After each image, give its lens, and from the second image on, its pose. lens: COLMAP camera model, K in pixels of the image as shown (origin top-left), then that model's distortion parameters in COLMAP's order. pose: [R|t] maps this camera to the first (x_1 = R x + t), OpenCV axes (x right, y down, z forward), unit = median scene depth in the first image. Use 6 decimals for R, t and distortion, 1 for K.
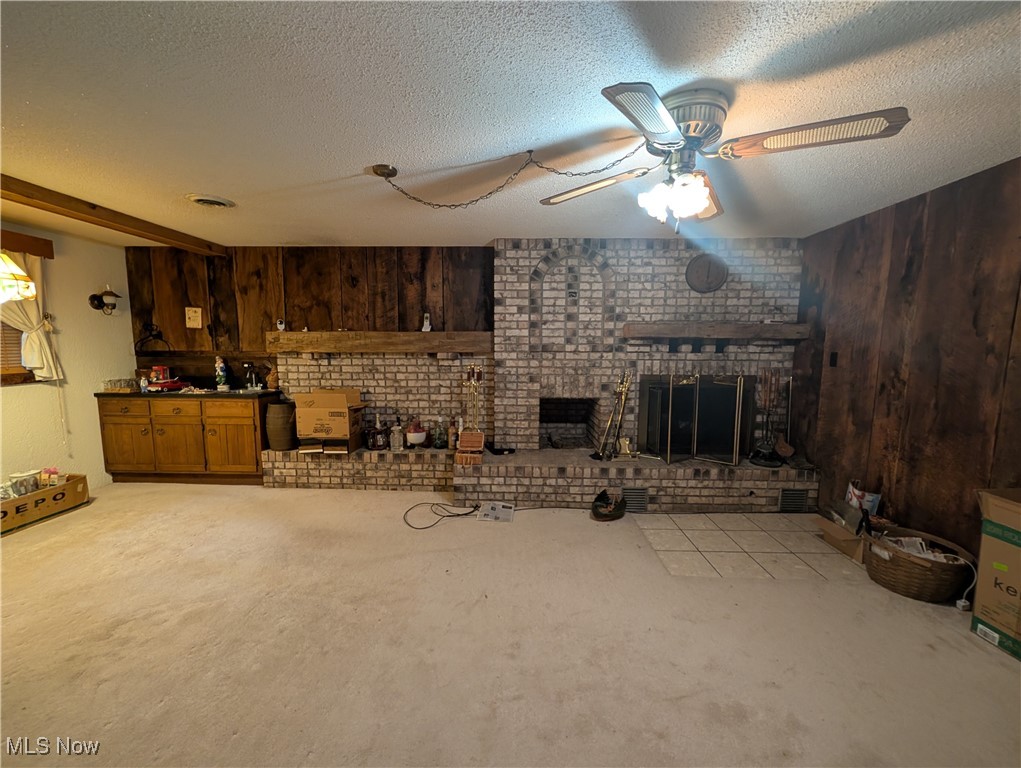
lens RADIAL K [[392.3, 0, 515.3], [0, 392.3, 387.4], [0, 0, 1]] dist [0.001708, 0.000353]
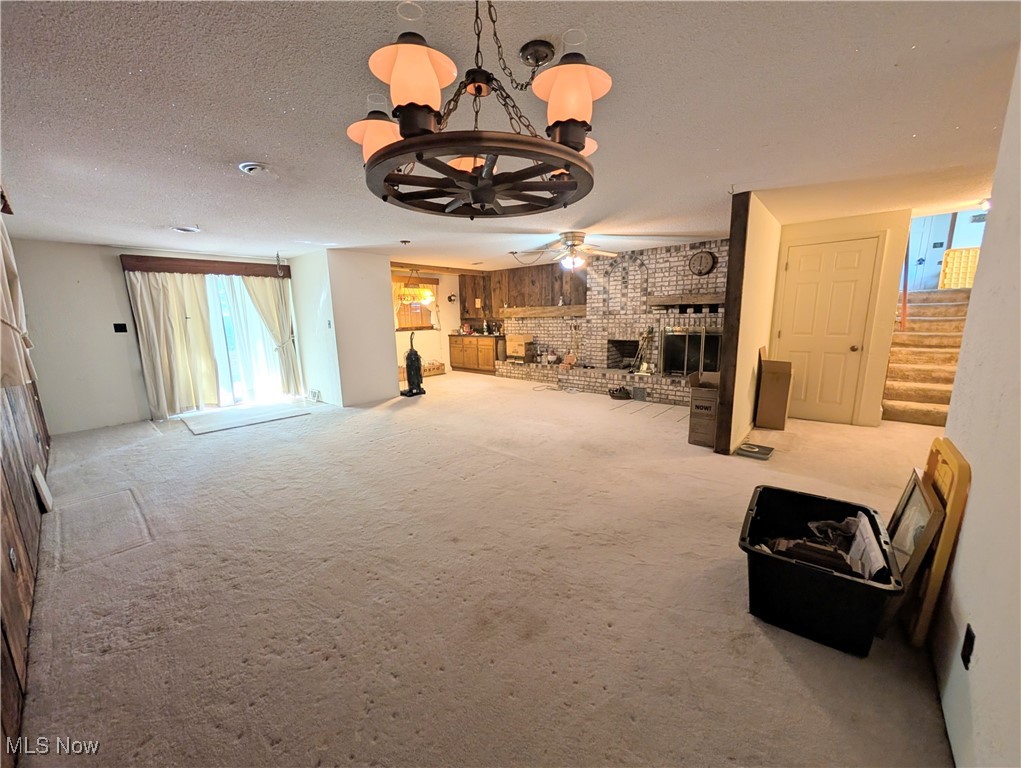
lens RADIAL K [[392.3, 0, 510.0], [0, 392.3, 386.6], [0, 0, 1]] dist [0.001708, 0.000353]
pose [[0.769096, 0.093883, -0.632201, 0.918550], [-0.044168, 0.994595, 0.093967, 0.094716], [0.637606, -0.044347, 0.769085, -0.751830]]
